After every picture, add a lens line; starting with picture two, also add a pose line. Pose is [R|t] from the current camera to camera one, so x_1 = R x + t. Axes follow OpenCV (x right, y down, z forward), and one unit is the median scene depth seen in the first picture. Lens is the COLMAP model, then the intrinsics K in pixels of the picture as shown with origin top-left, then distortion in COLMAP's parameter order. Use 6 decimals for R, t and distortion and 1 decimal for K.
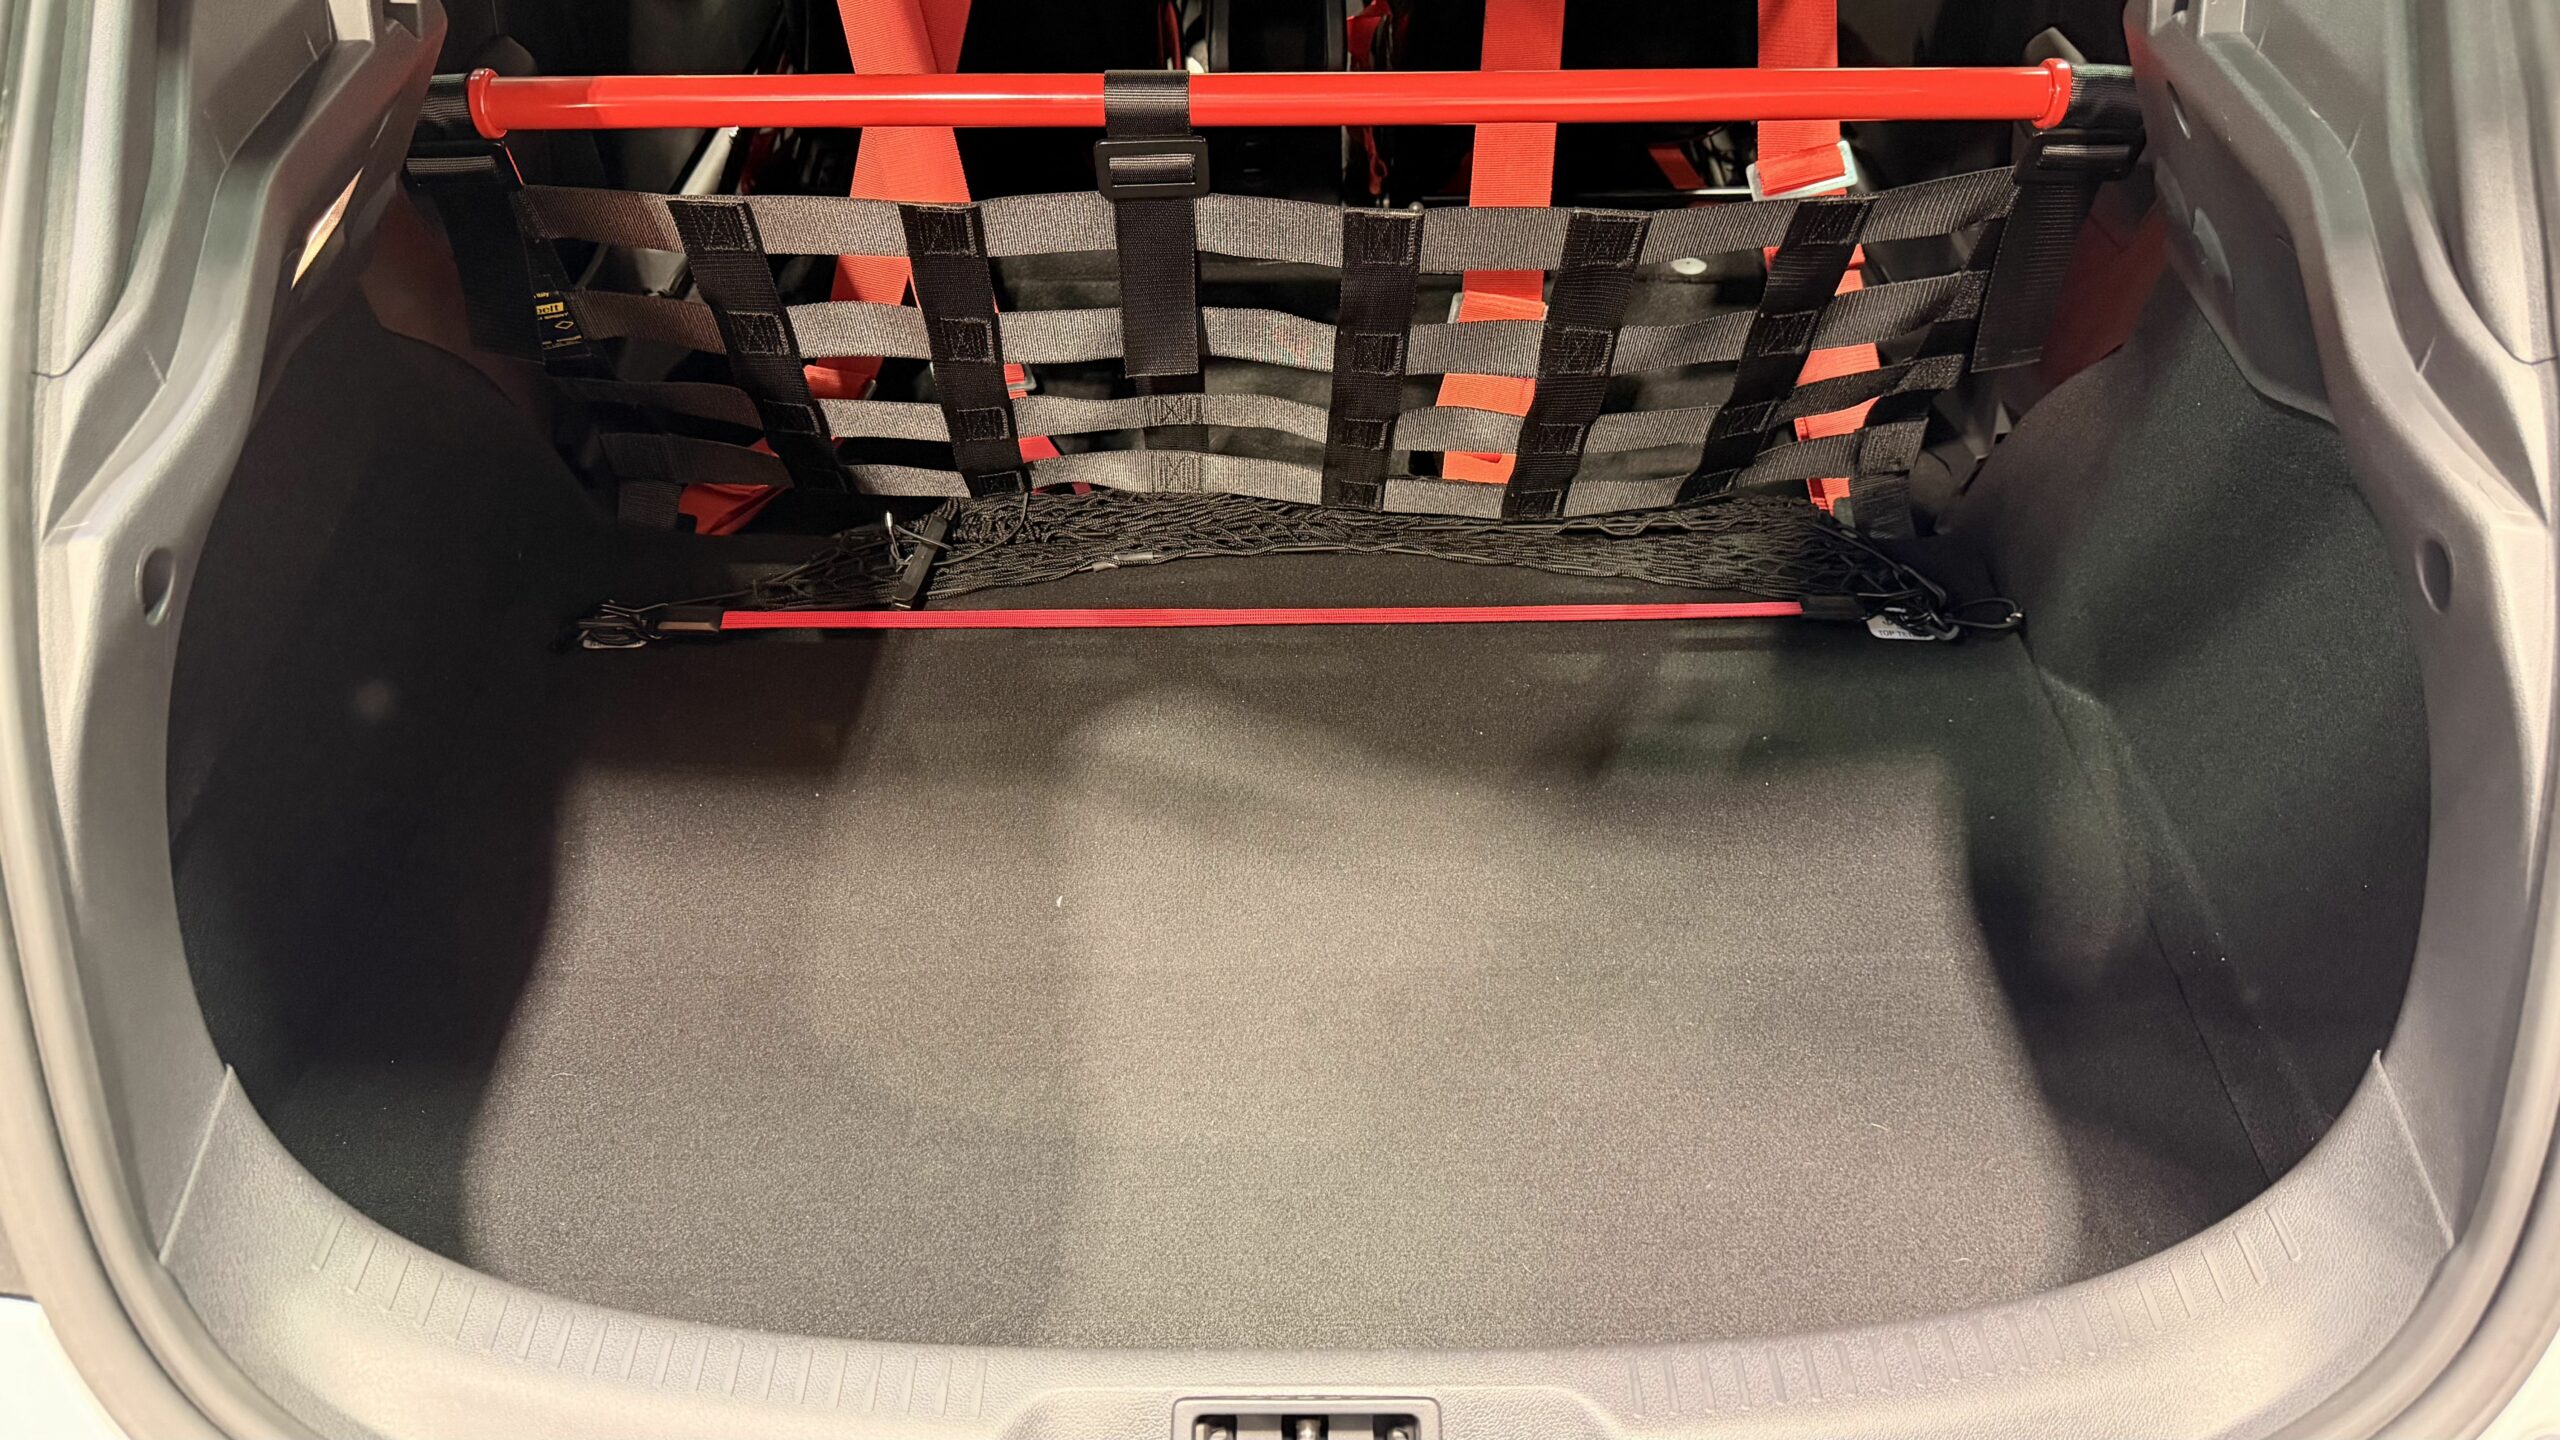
lens RADIAL K [[1874.8, 0, 1241.7], [0, 1874.8, 653.5], [0, 0, 1]] dist [0.151284, -0.281386]
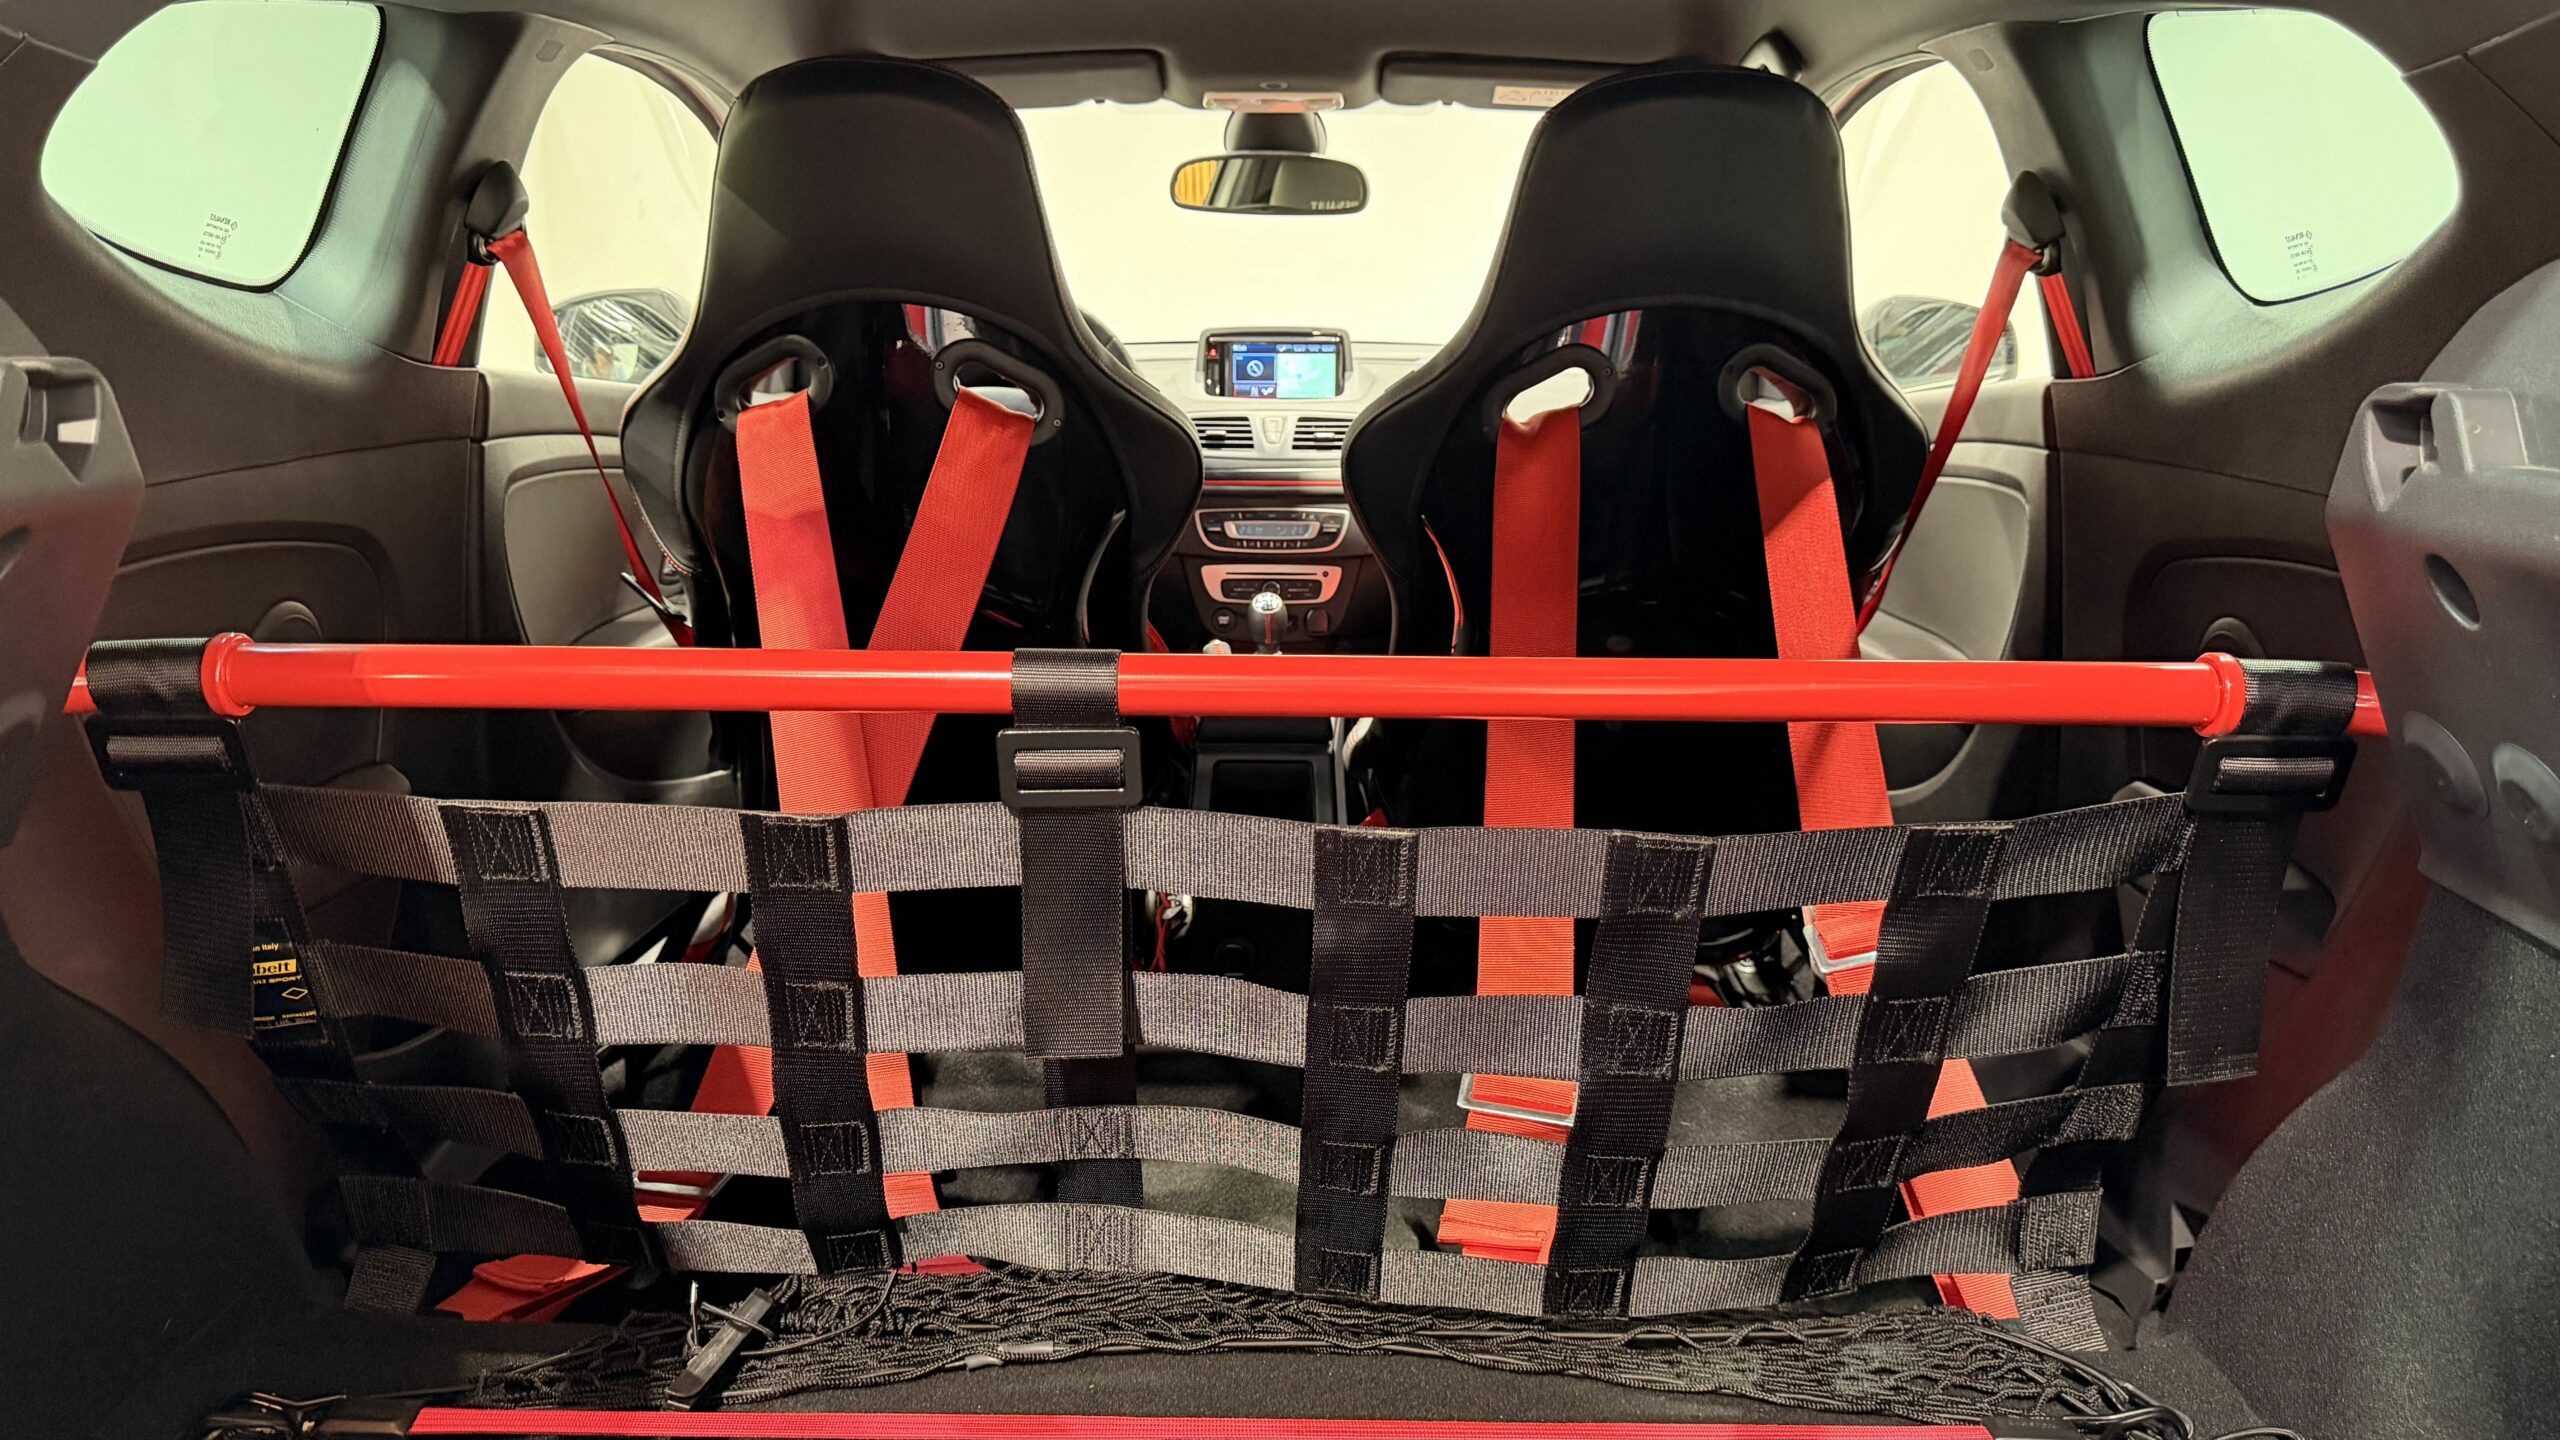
lens RADIAL K [[1874.8, 0, 1241.7], [0, 1874.8, 653.5], [0, 0, 1]] dist [0.151284, -0.281386]
pose [[0.999774, 0.018844, -0.009855, 0.026281], [-0.021262, 0.877754, -0.478640, 0.061919], [-0.000369, 0.478742, 0.877956, 0.250937]]
